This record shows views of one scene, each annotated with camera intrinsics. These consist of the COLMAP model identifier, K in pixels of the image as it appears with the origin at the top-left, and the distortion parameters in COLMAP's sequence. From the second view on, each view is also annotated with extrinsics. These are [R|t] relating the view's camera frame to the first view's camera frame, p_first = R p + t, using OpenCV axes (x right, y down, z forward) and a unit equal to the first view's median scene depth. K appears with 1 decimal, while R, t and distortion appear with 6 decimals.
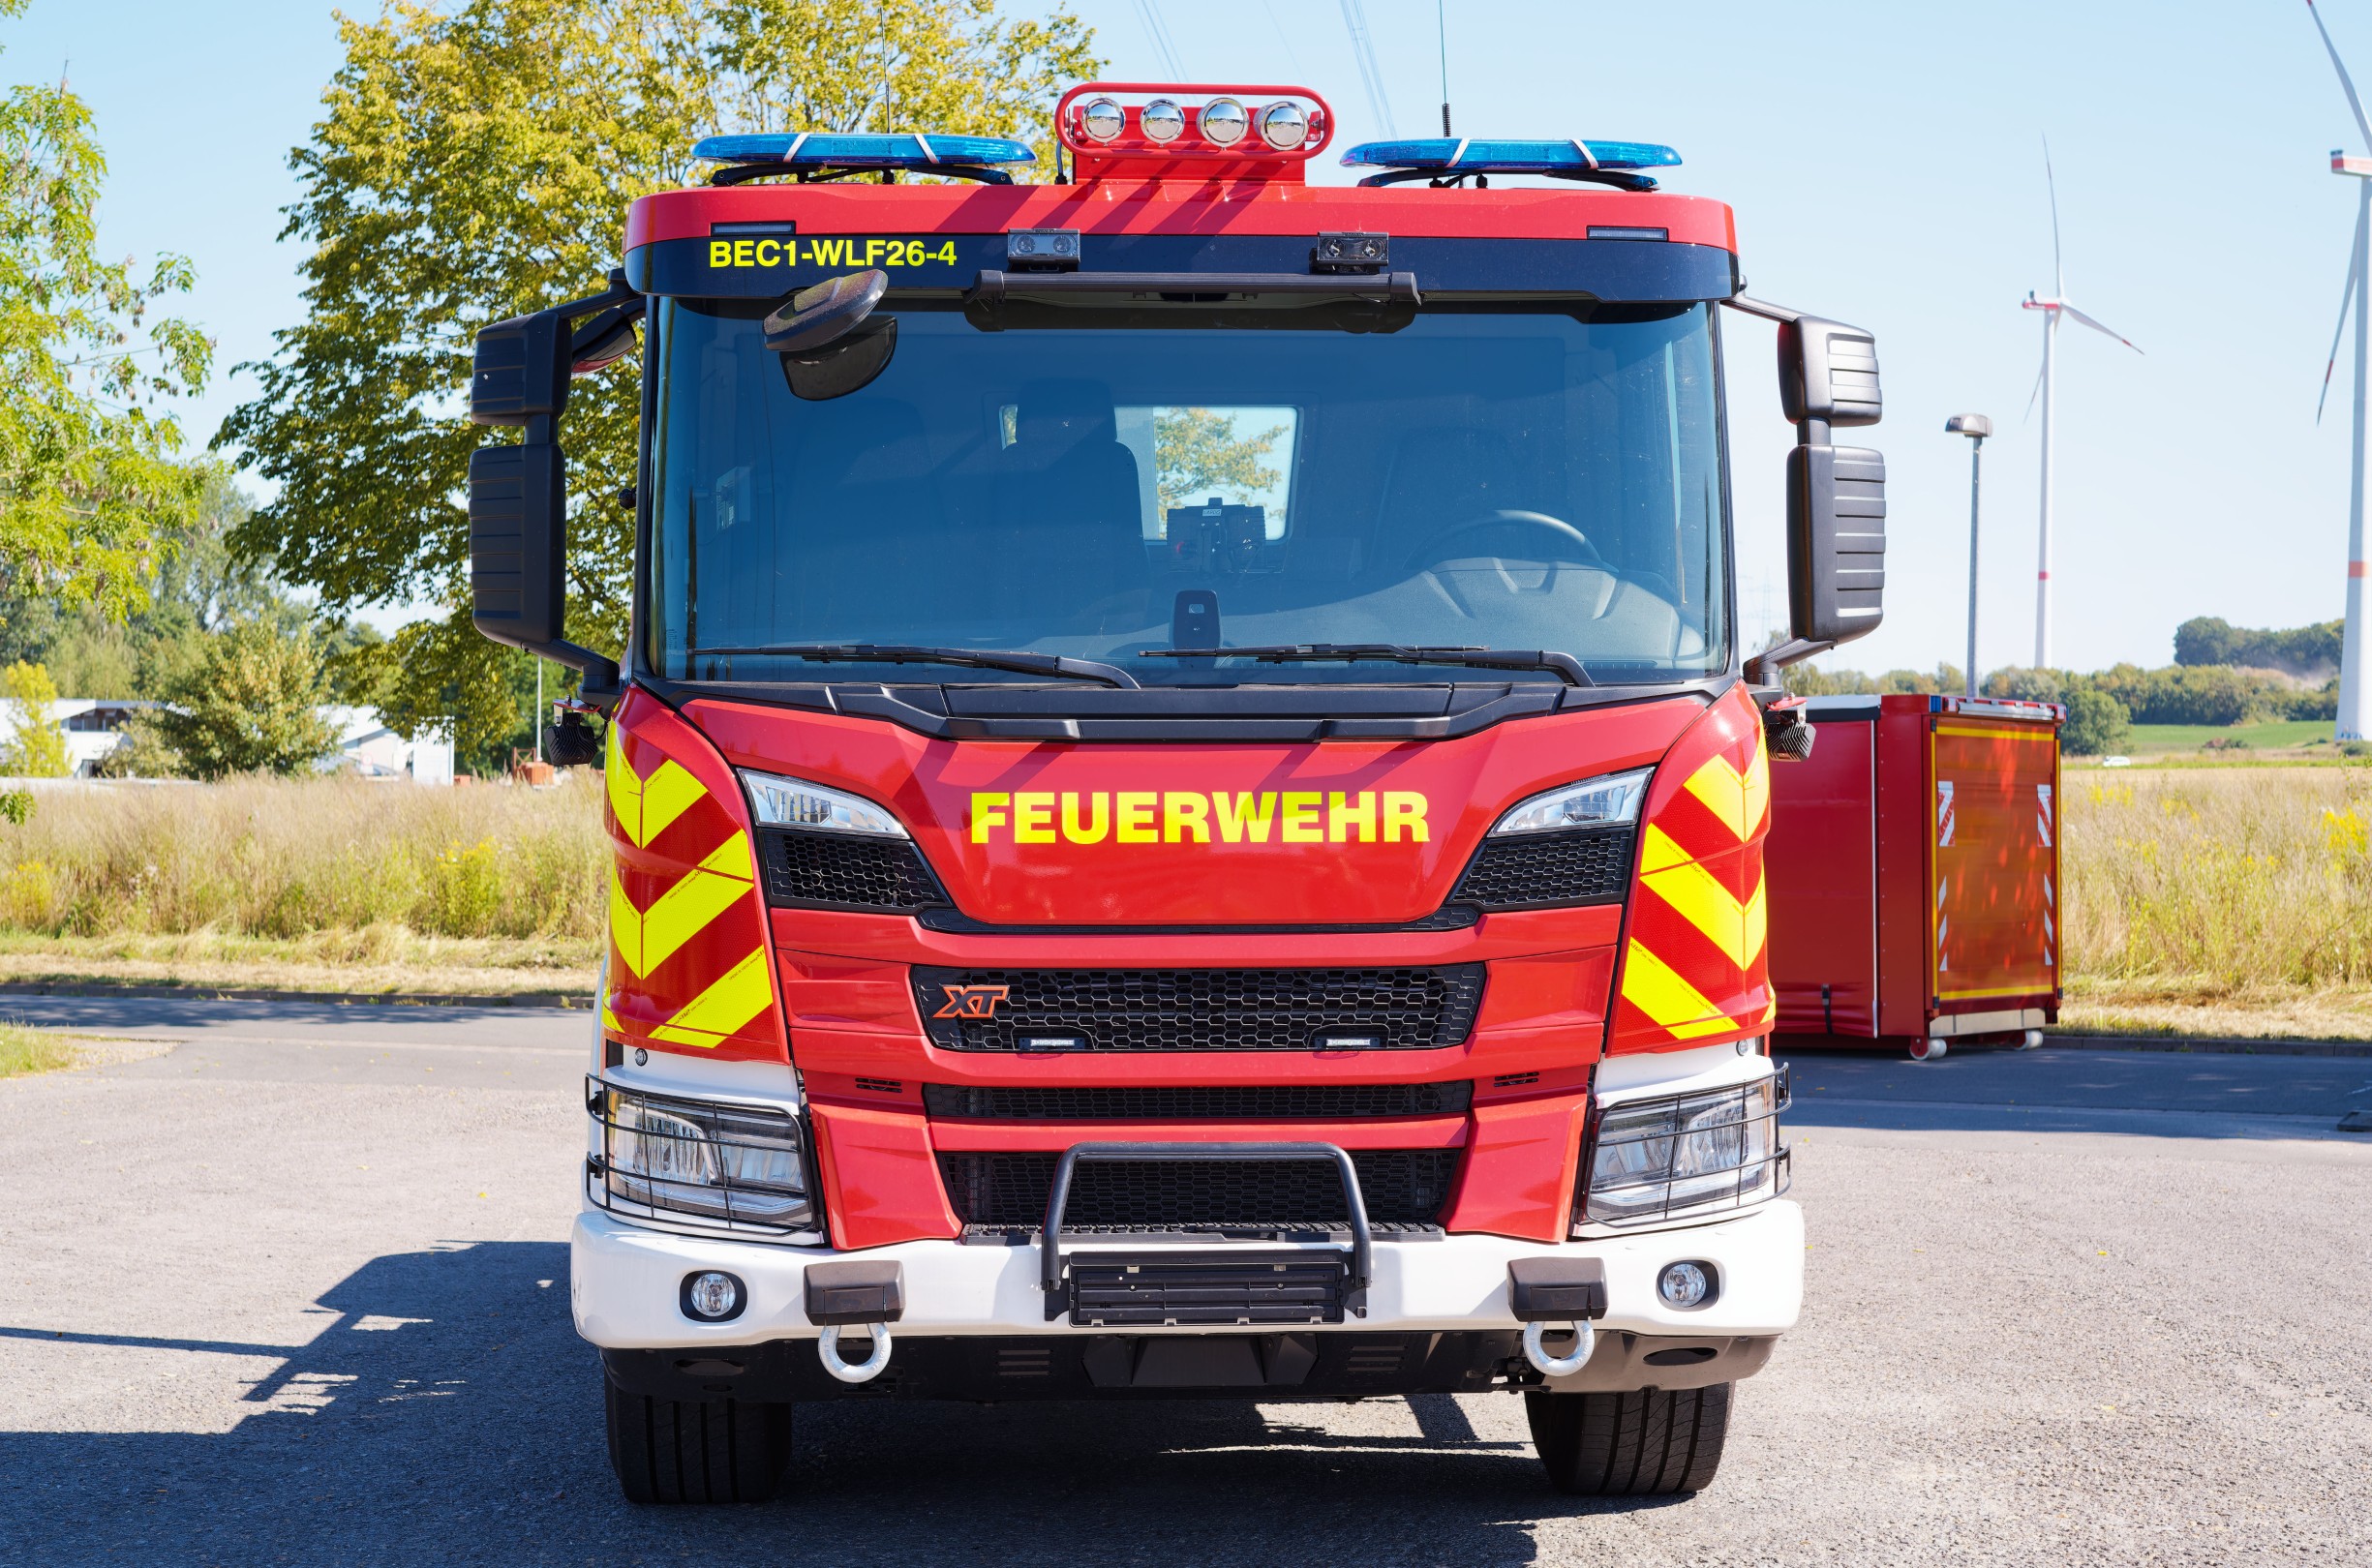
lens RADIAL K [[4322.6, 0, 1186.3], [0, 4322.6, 828.4], [0, 0, 1]] dist [0.057870, 0.026395]
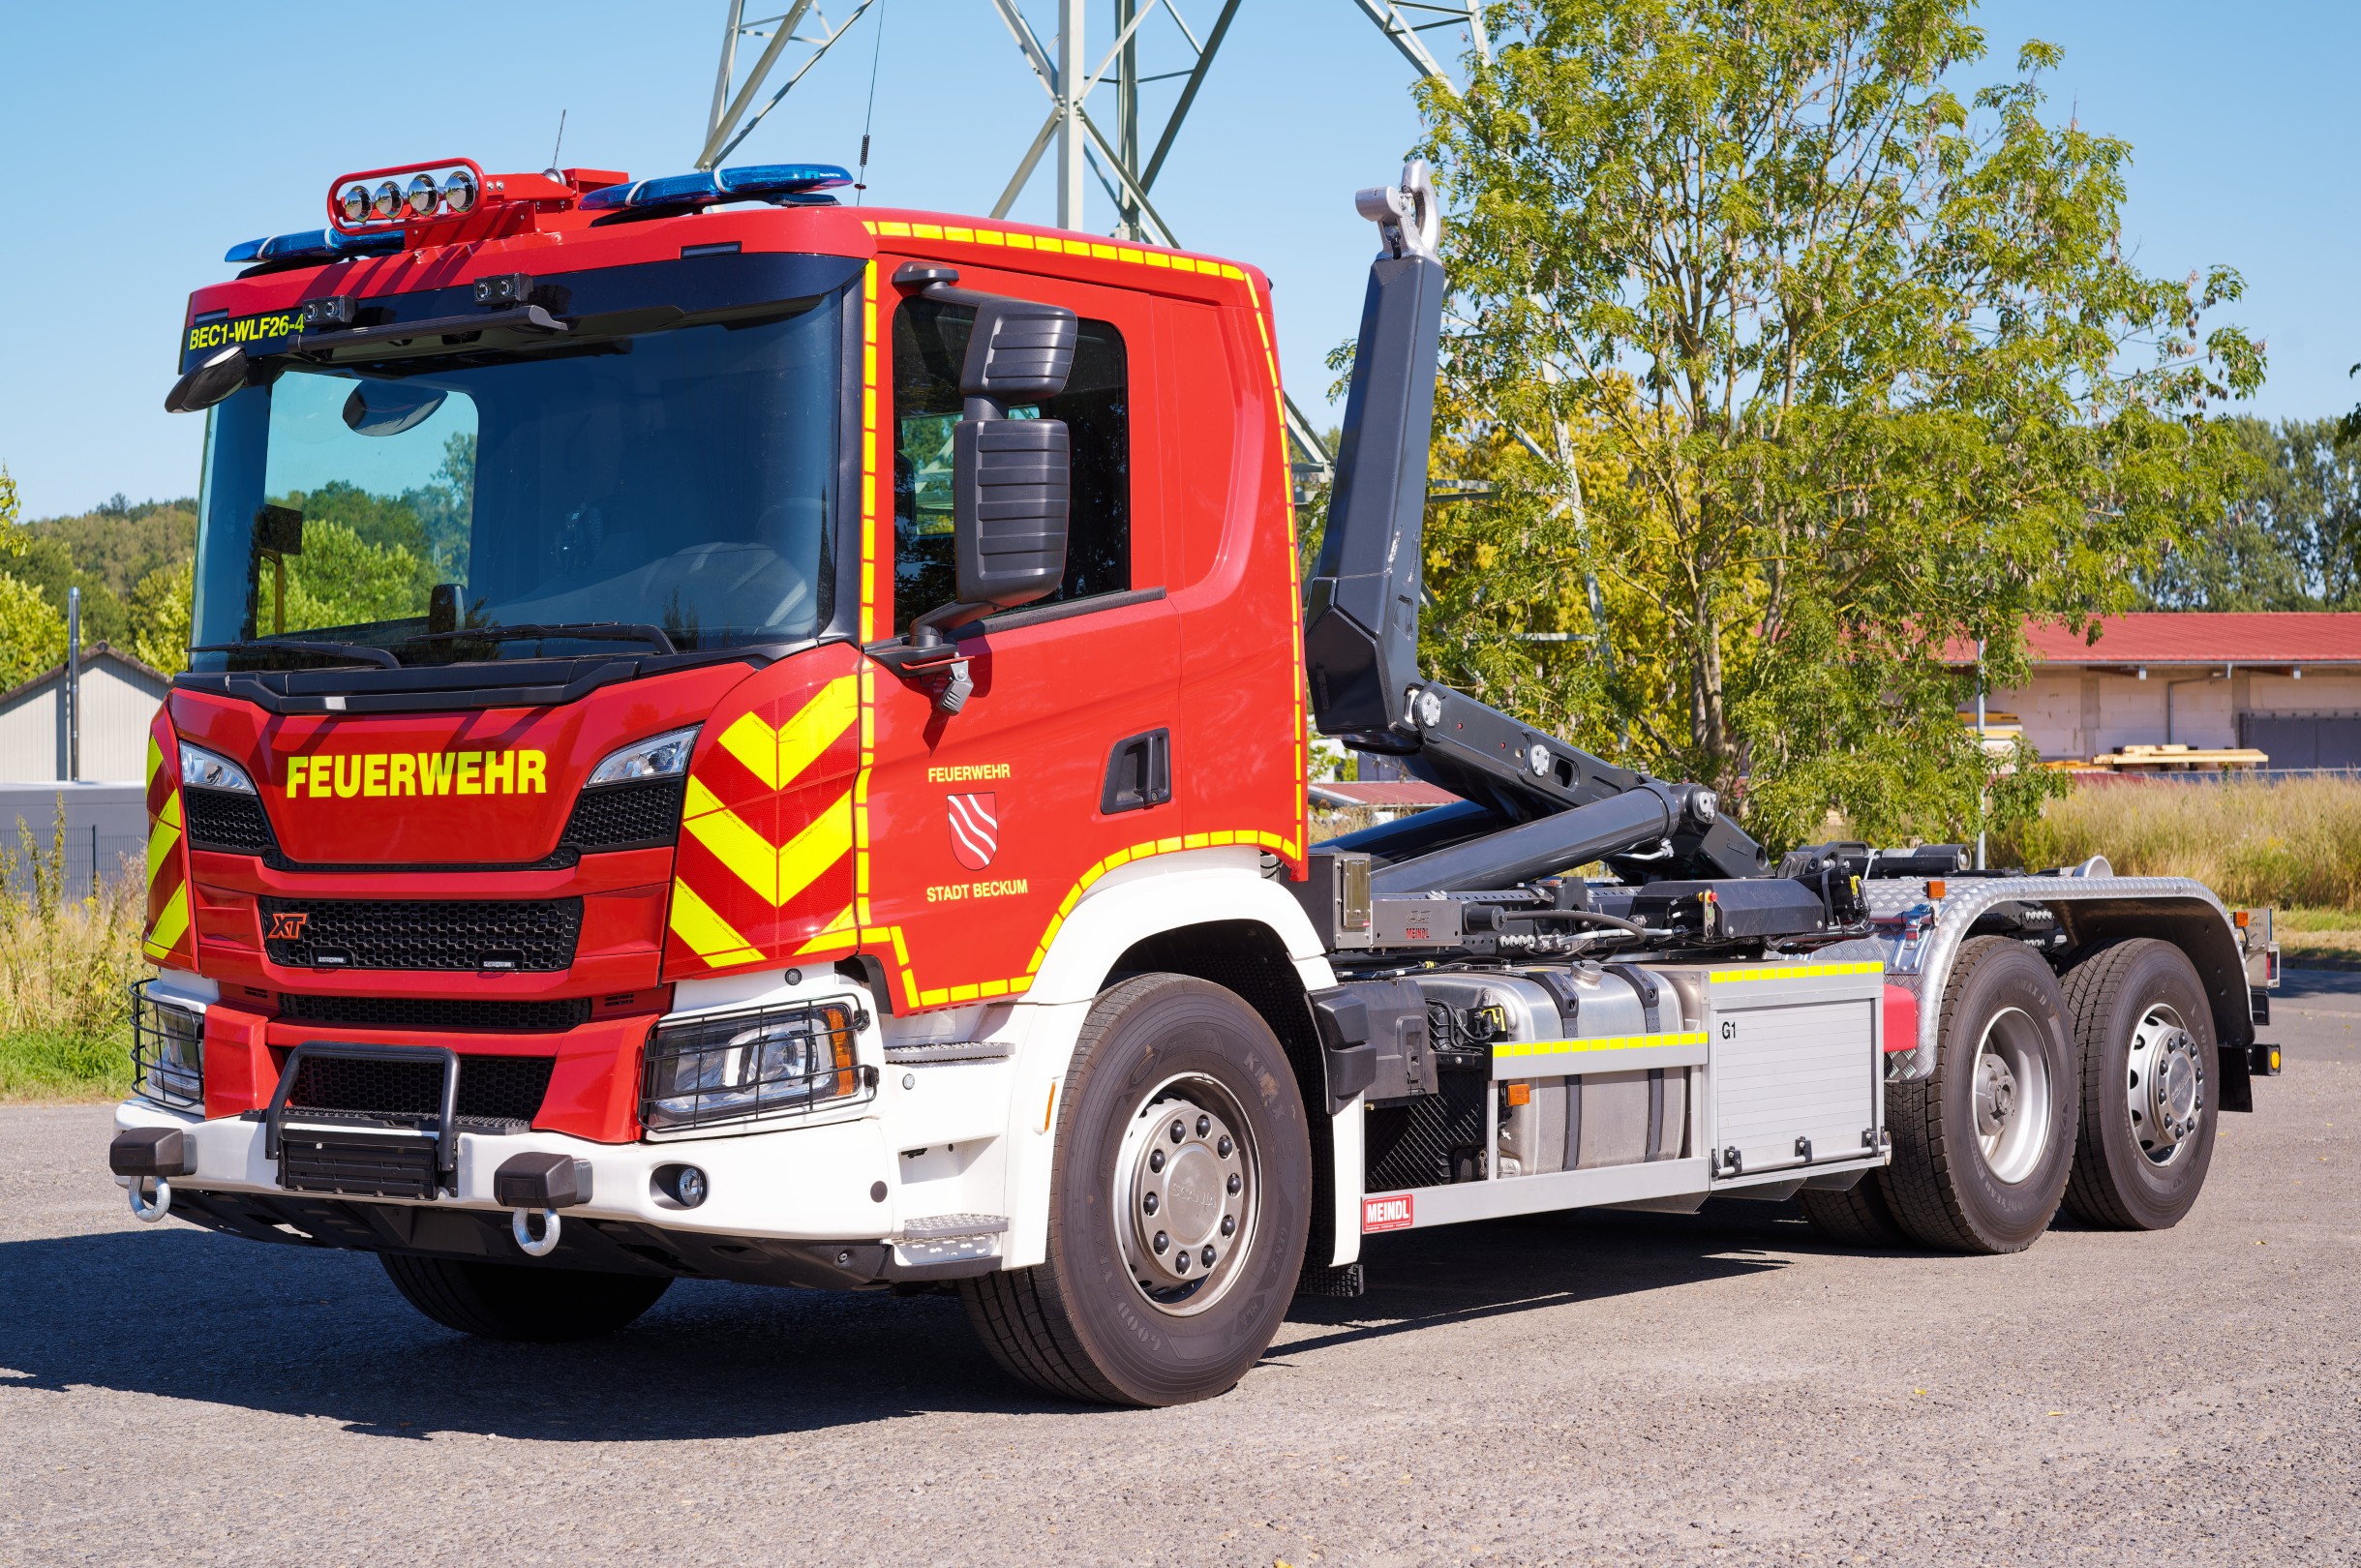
lens RADIAL K [[4094.2, 0, 1180.5], [0, 4094.2, 784.0], [0, 0, 1]] dist [0.005026, -0.045241]
pose [[0.743785, -0.012370, -0.668304, 0.915989], [0.007130, 0.999919, -0.010572, 0.013557], [0.668381, 0.003099, 0.743813, 0.295859]]
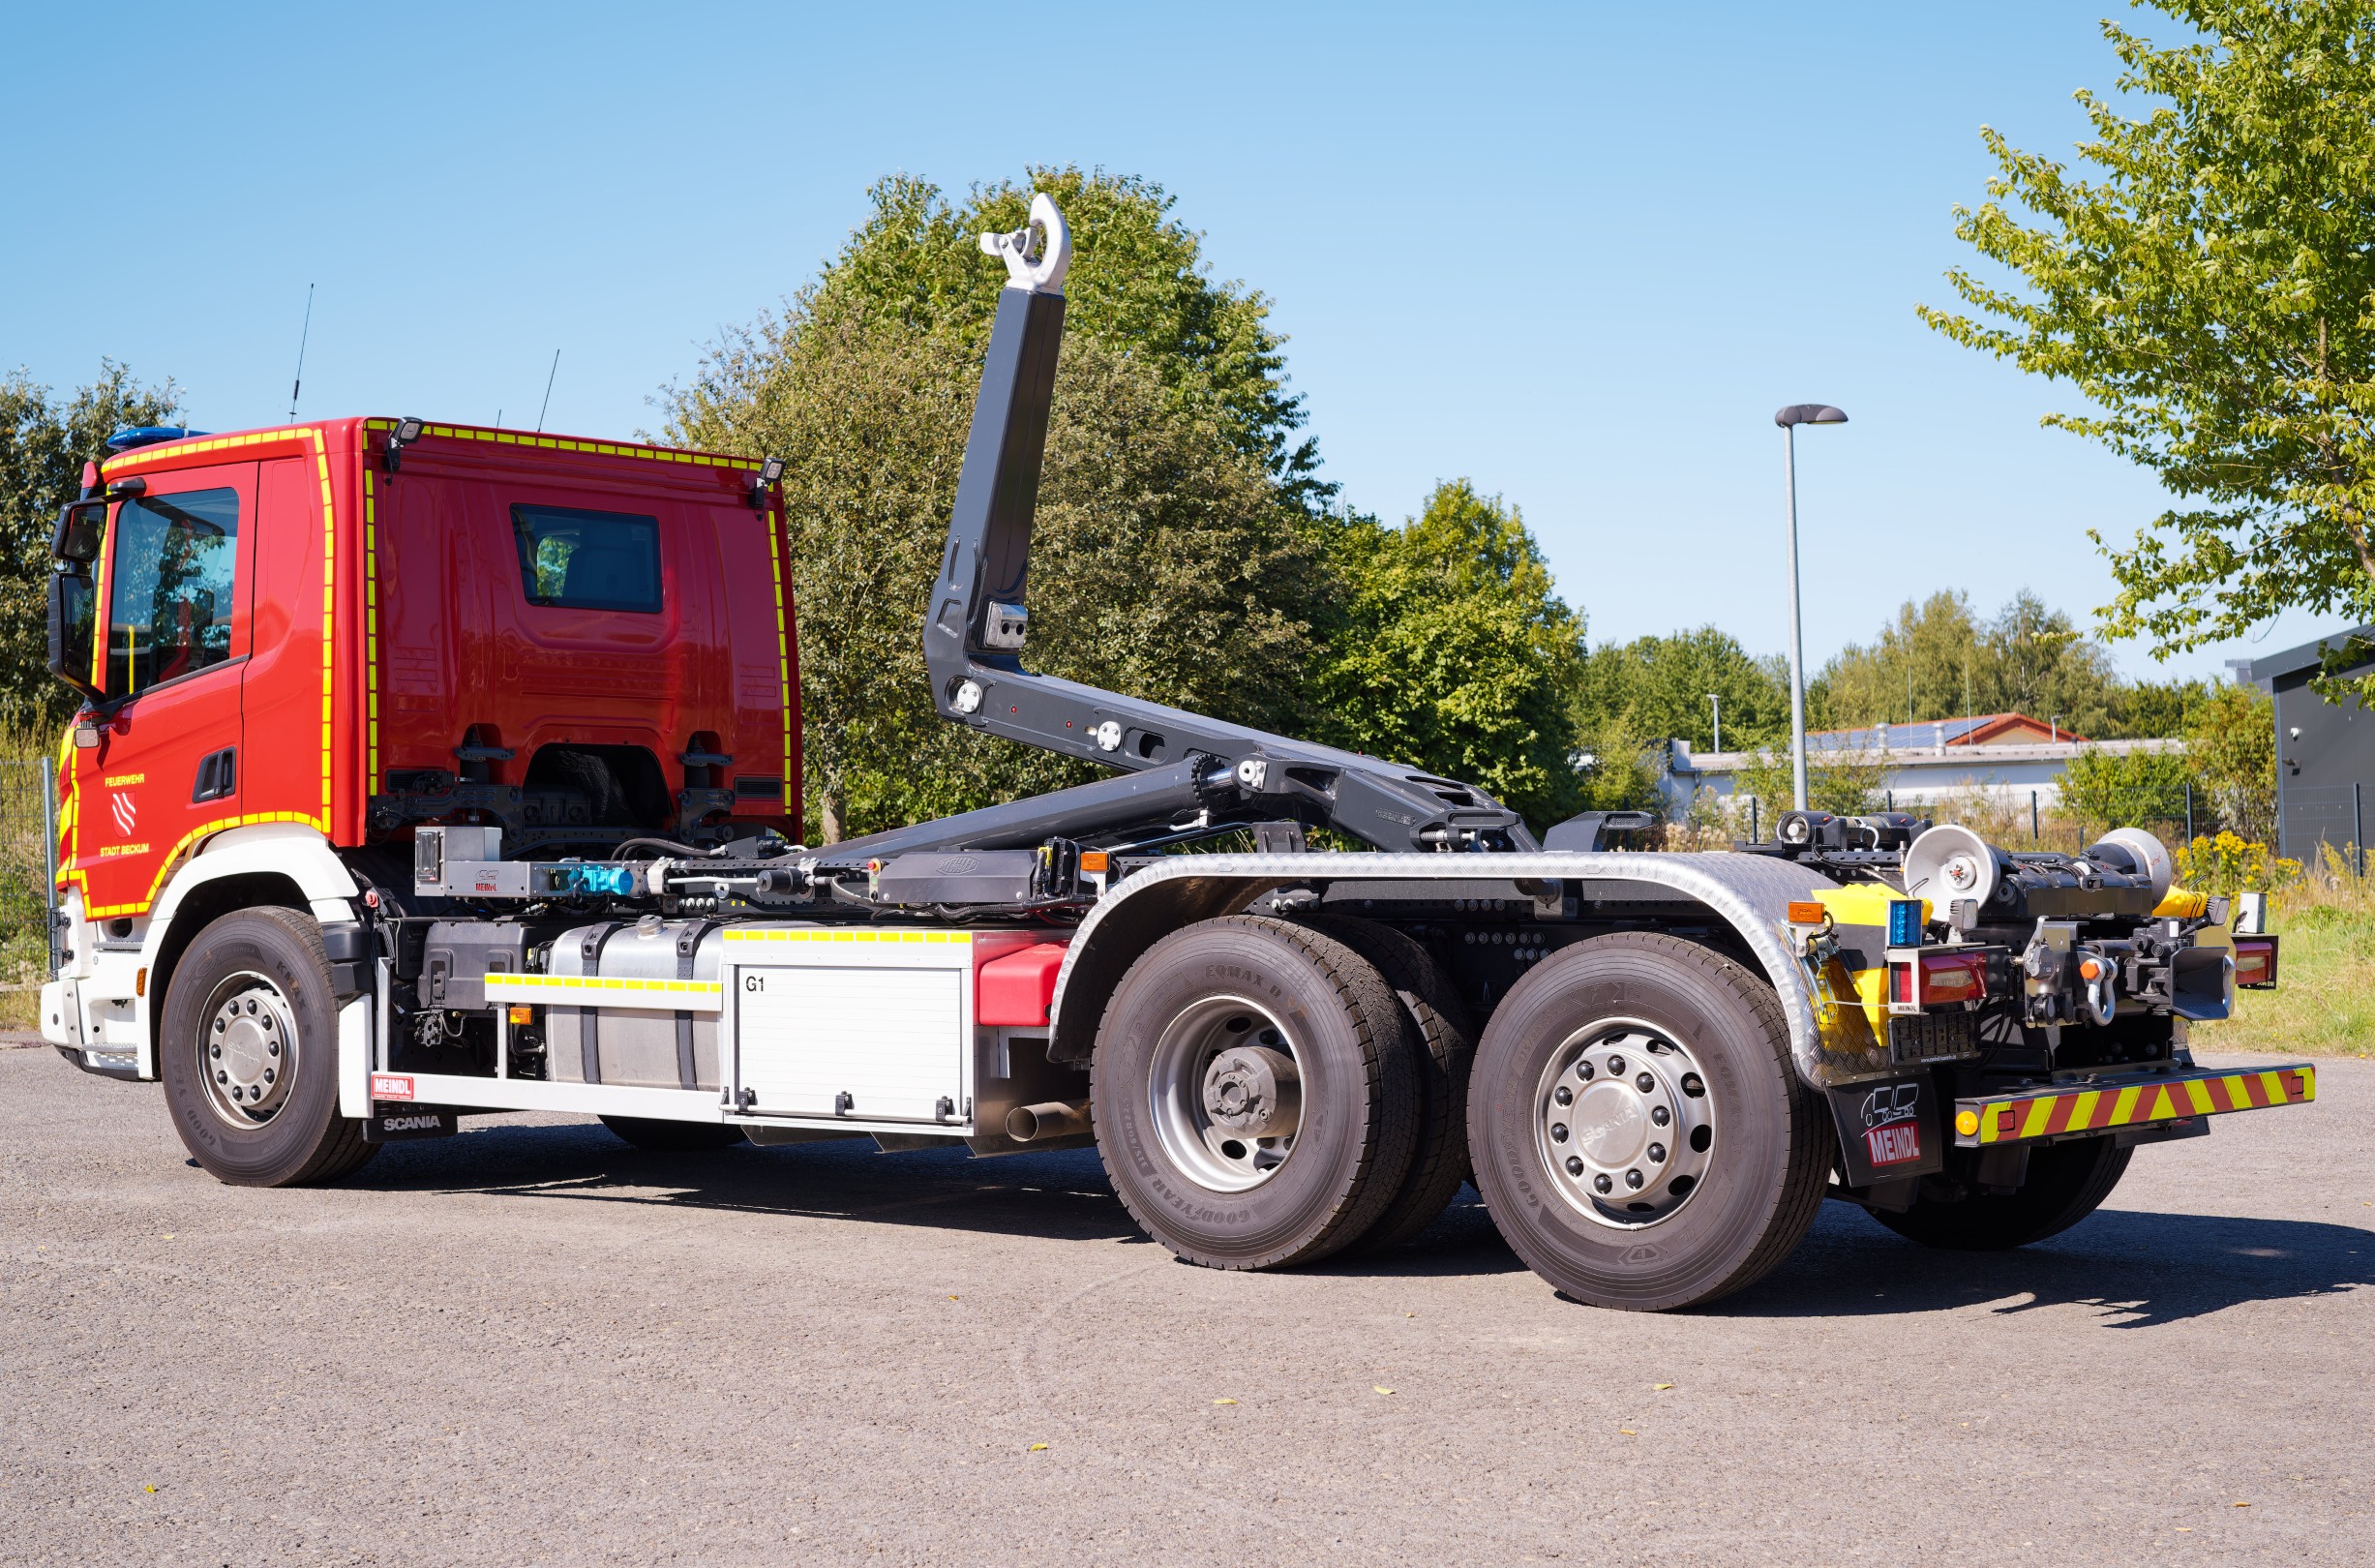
lens RADIAL K [[3705.9, 0, 1188.8], [0, 3705.9, 751.9], [0, 0, 1]] dist [0.012426, -0.011503]
pose [[-0.666823, -0.007081, -0.745182, 1.087597], [0.013771, 0.999667, -0.021821, 0.030964], [0.745089, -0.024813, -0.666503, 2.853991]]
